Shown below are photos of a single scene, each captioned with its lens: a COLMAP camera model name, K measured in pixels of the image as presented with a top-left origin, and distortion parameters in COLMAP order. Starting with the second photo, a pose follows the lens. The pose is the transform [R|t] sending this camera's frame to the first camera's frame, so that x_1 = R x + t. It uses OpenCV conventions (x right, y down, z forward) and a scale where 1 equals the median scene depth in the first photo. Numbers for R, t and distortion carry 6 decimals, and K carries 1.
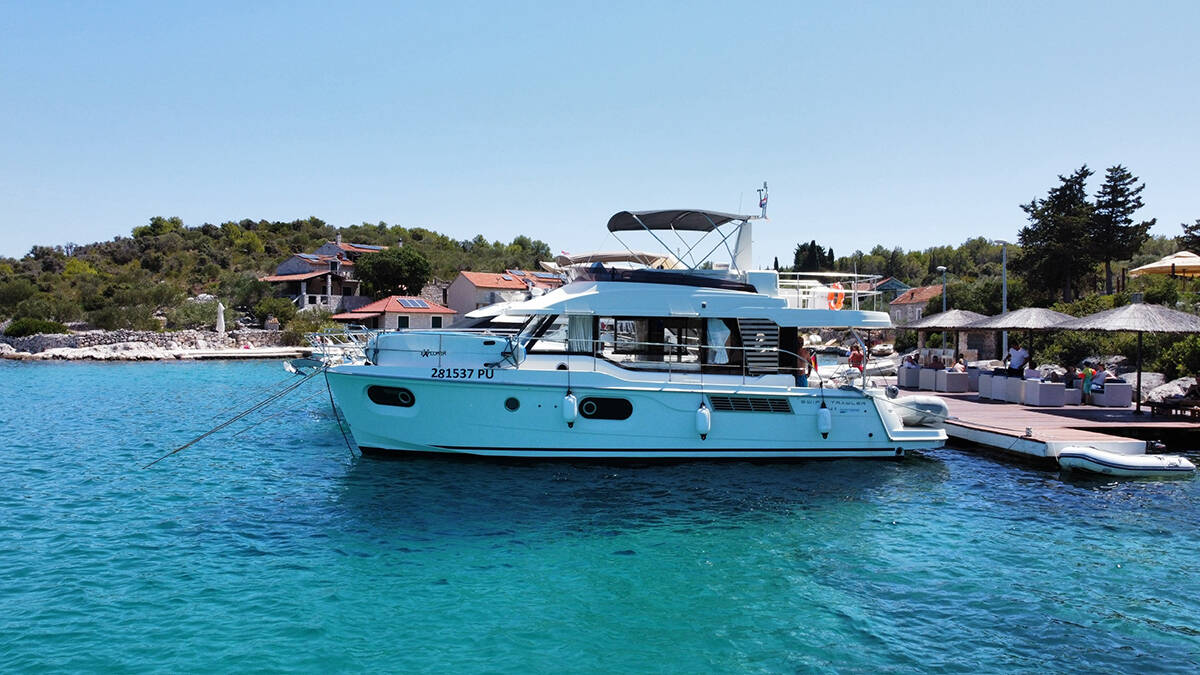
lens RADIAL K [[902.2, 0, 594.0], [0, 902.2, 335.2], [0, 0, 1]] dist [0.009931, 0.010679]
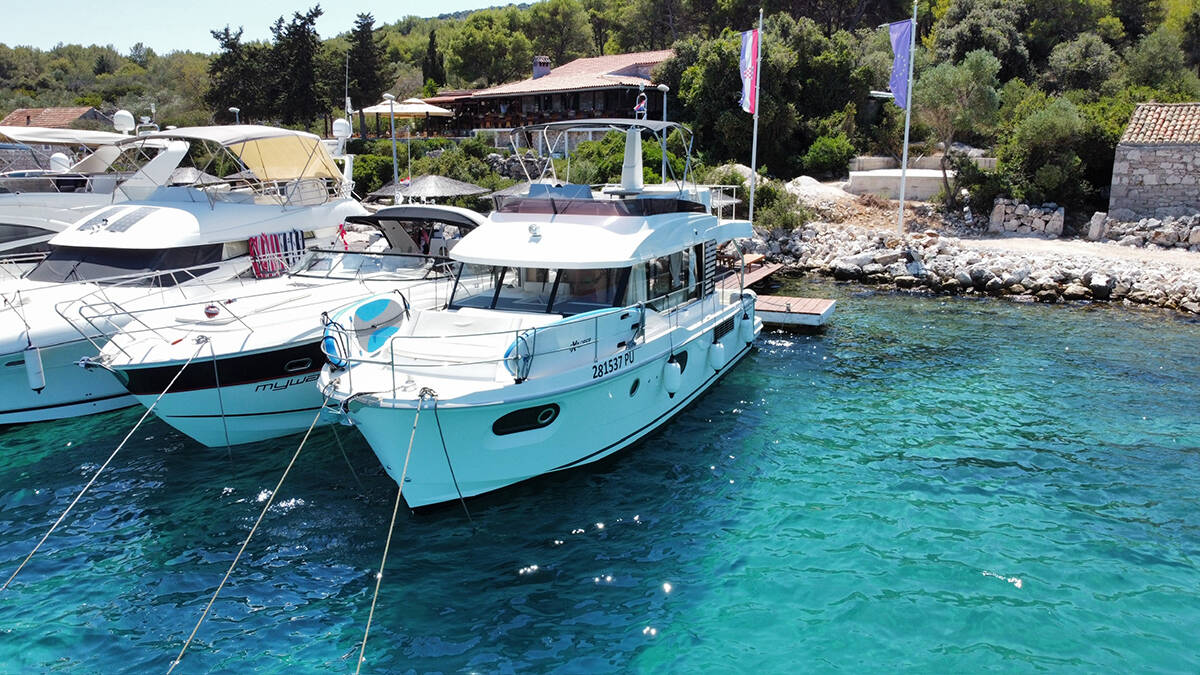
lens RADIAL K [[902.2, 0, 596.0], [0, 902.2, 335.6], [0, 0, 1]] dist [0.009931, 0.010679]
pose [[0.517796, -0.194377, 0.833130, -0.715884], [0.017582, 0.976059, 0.216796, -0.131354], [-0.855324, -0.097608, 0.508817, 0.603480]]
